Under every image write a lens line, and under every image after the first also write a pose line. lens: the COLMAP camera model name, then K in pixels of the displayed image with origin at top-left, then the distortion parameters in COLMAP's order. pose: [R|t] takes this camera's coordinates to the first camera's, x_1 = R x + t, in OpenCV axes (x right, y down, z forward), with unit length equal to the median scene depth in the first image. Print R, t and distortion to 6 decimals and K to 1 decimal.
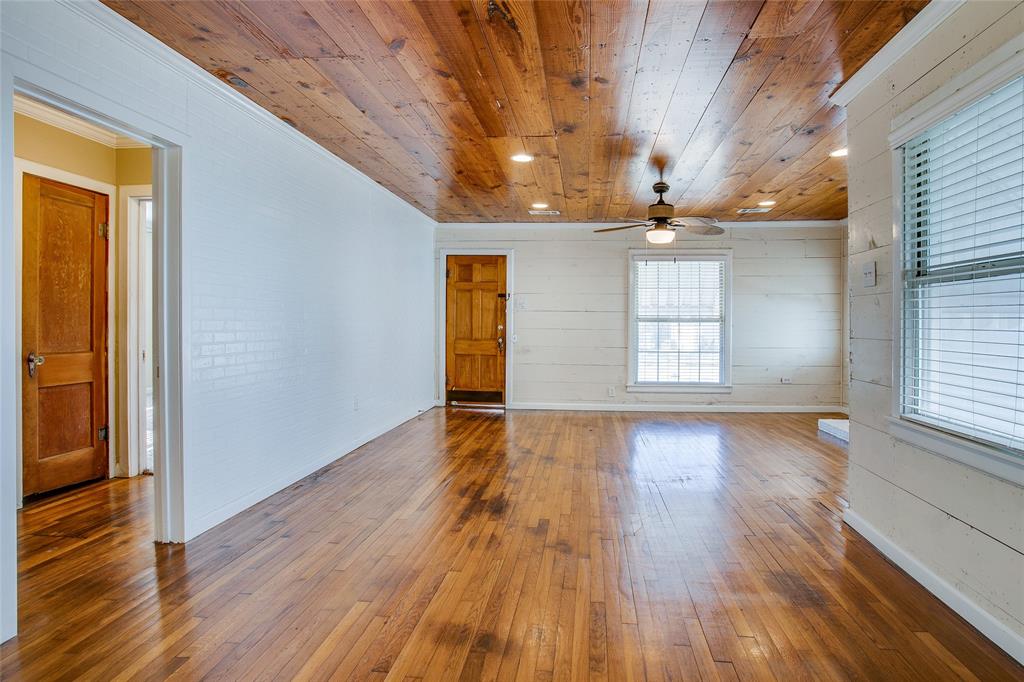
lens RADIAL K [[551.3, 0, 533.6], [0, 551.3, 326.9], [0, 0, 1]] dist [-0.000201, 0.000365]
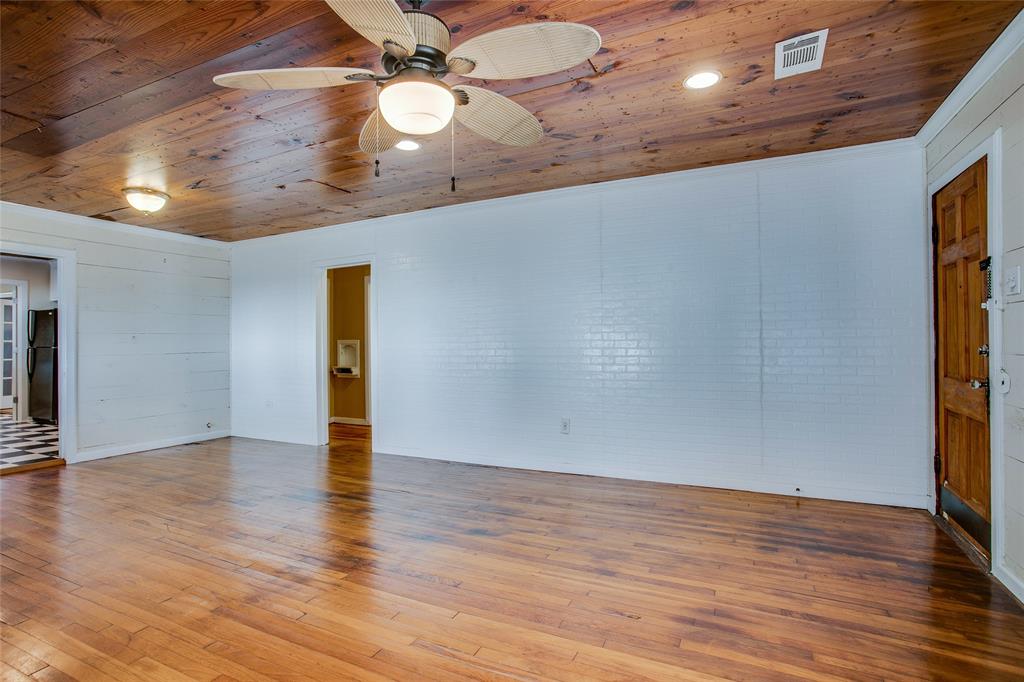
lens RADIAL K [[500.0, 0, 512.0], [0, 500.0, 341.0], [0, 0, 1]] dist [-0.000925, -0.000014]
pose [[-0.345144, 0.001727, -0.938548, 0.989494], [0.007268, 0.999973, -0.000832, -0.011719], [0.938522, -0.007108, -0.345147, 2.190855]]
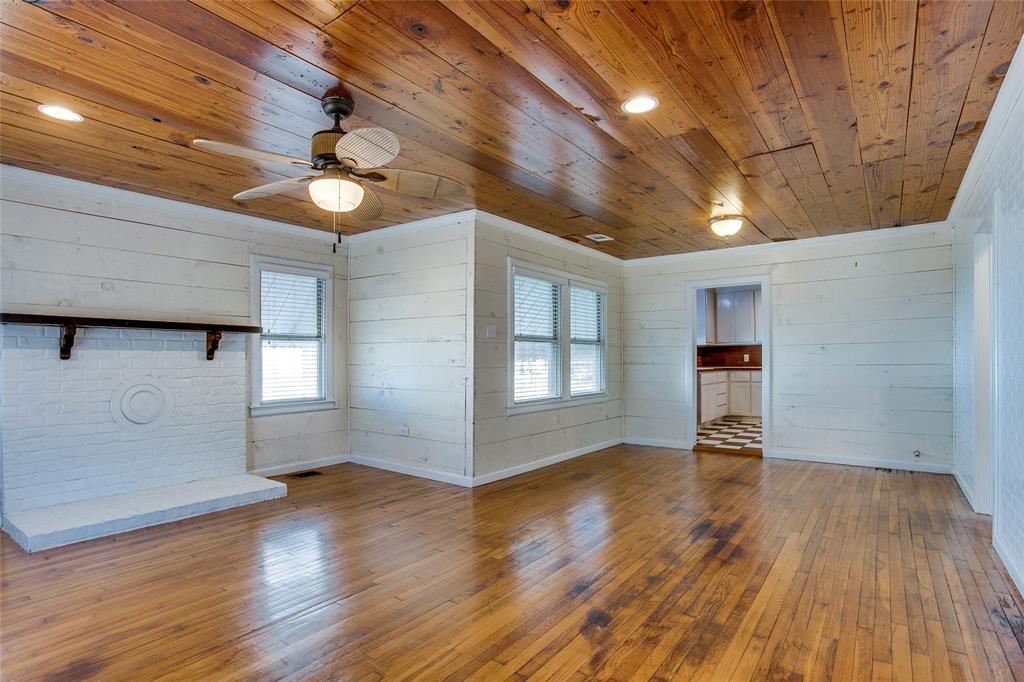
lens RADIAL K [[532.8, 0, 516.6], [0, 532.8, 365.5], [0, 0, 1]] dist [-0.023478, 0.000277]
pose [[-0.867394, 0.000466, 0.497621, -0.321356], [0.009487, 0.999833, 0.015601, -0.012680], [-0.497531, 0.018253, -0.867254, 2.527052]]
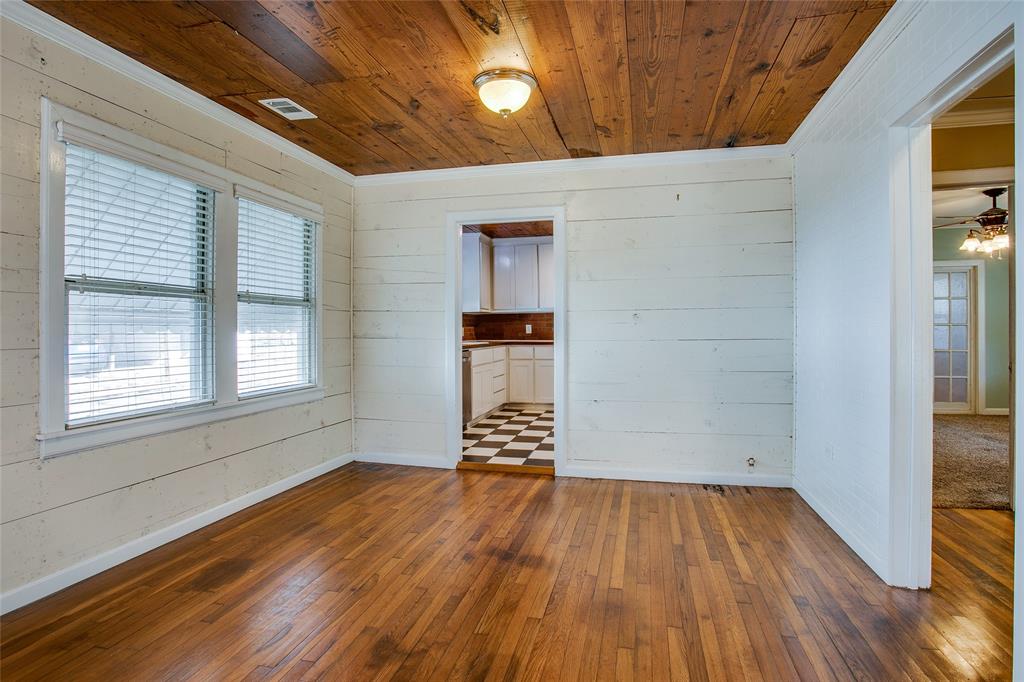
lens RADIAL K [[551.3, 0, 533.6], [0, 551.3, 326.9], [0, 0, 1]] dist [-0.000201, 0.000365]
pose [[-0.995518, 0.002587, 0.094535, -0.199281], [0.002767, 0.999995, 0.001772, -0.010061], [-0.094530, 0.002025, -0.995520, 1.657774]]
